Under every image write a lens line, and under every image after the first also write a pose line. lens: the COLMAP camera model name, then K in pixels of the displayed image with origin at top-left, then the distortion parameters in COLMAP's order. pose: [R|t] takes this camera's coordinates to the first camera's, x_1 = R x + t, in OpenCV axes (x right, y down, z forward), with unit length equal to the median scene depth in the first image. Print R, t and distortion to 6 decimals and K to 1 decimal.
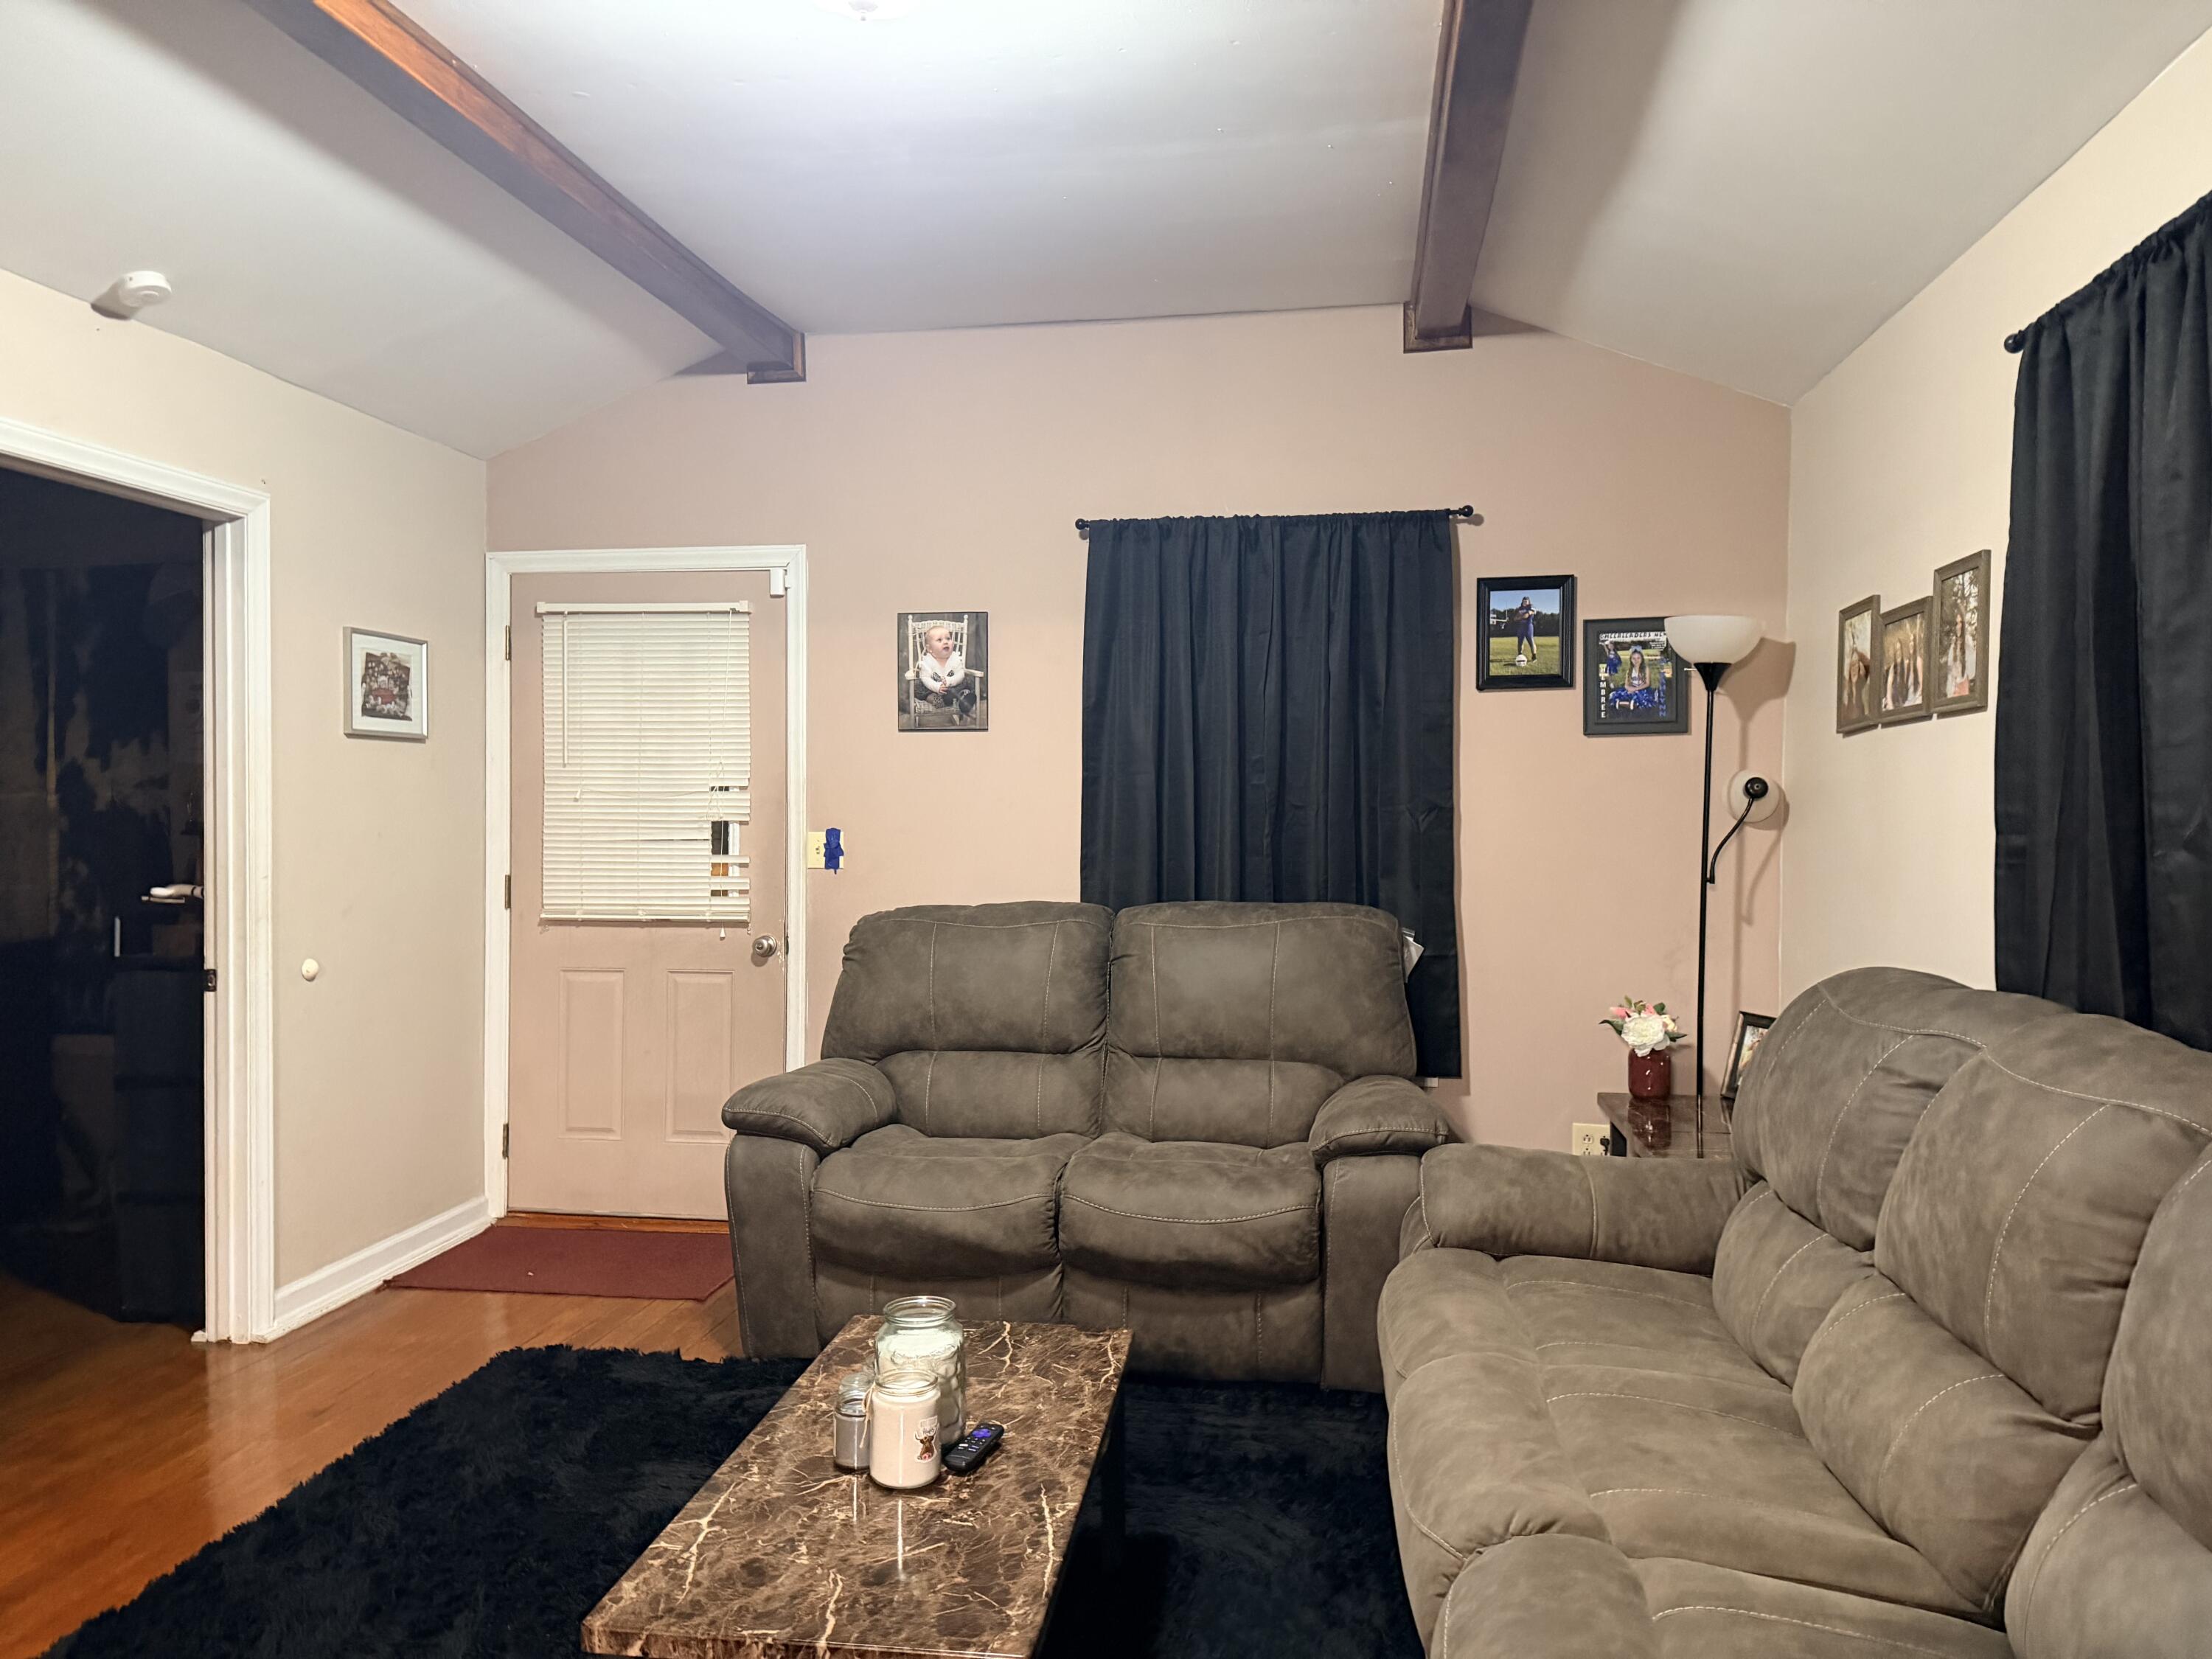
lens RADIAL K [[1593.2, 0, 1103.1], [0, 1593.2, 831.8], [0, 0, 1]] dist [0.097567, -0.151921]
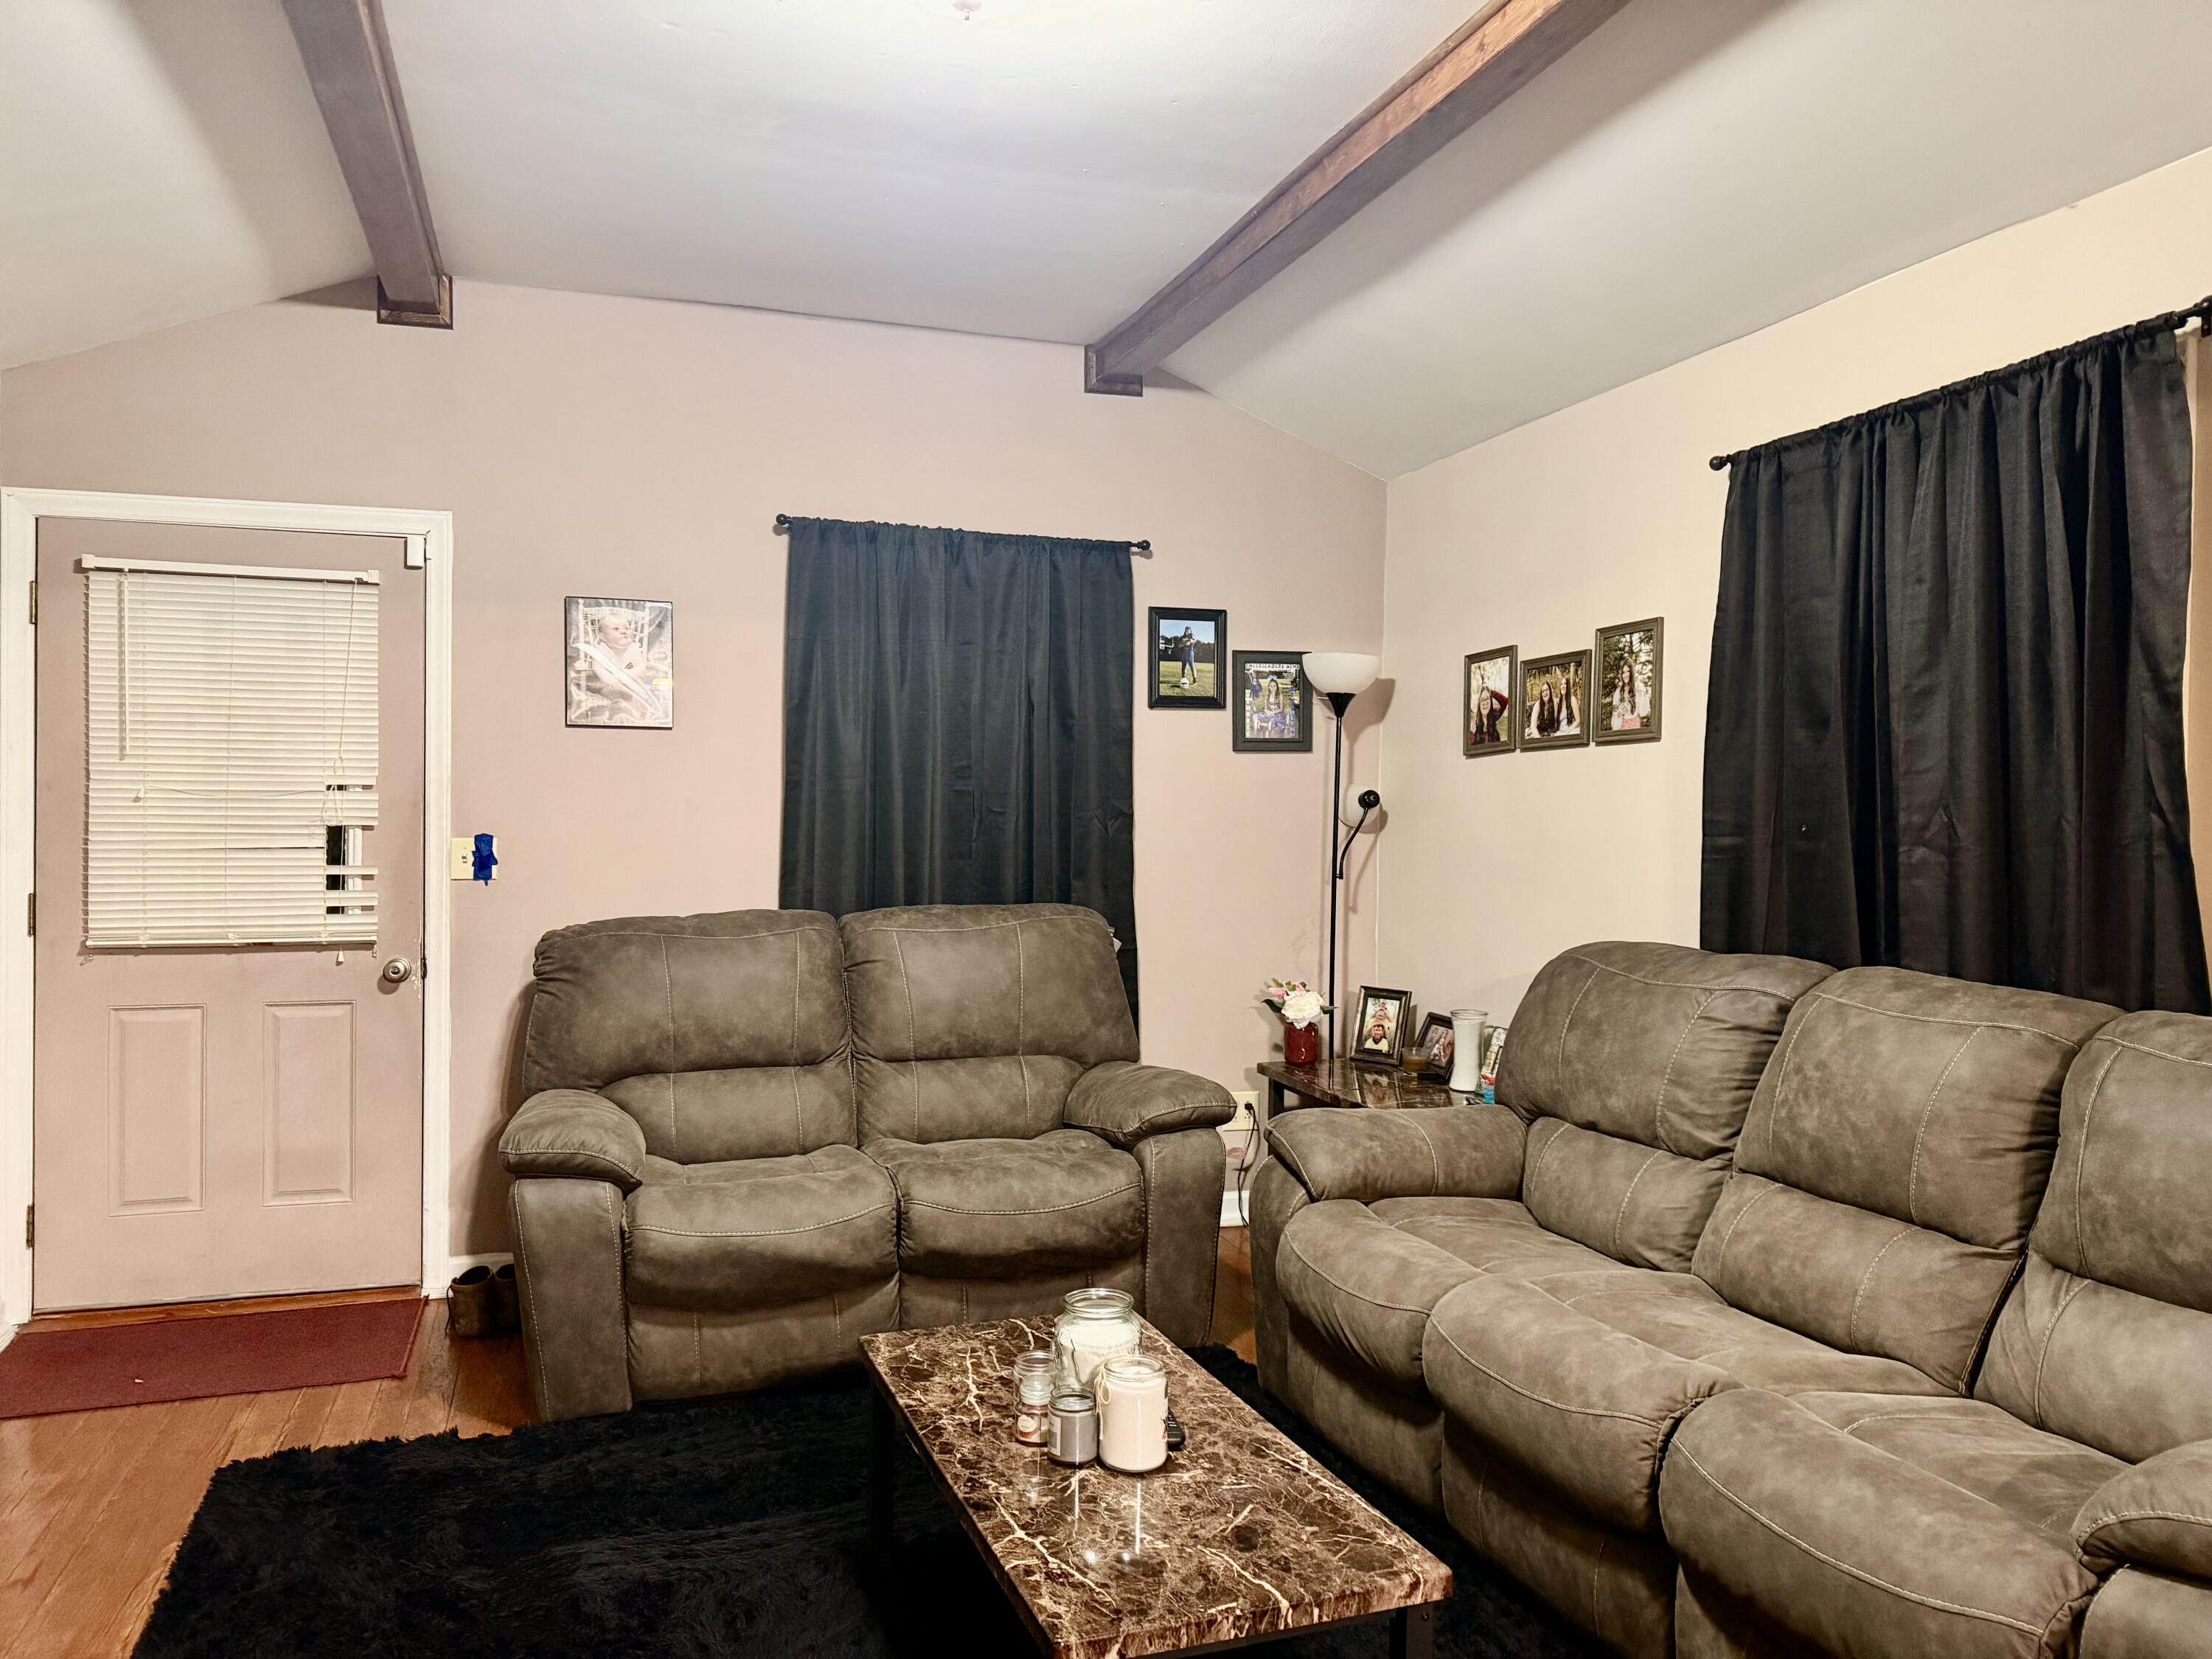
lens RADIAL K [[1593.2, 0, 1103.1], [0, 1593.2, 831.8], [0, 0, 1]] dist [0.097567, -0.151921]
pose [[0.879171, -0.000550, 0.476506, -0.342143], [0.002517, 0.999991, -0.003490, 0.000604], [-0.476500, 0.004268, 0.879164, 0.055178]]
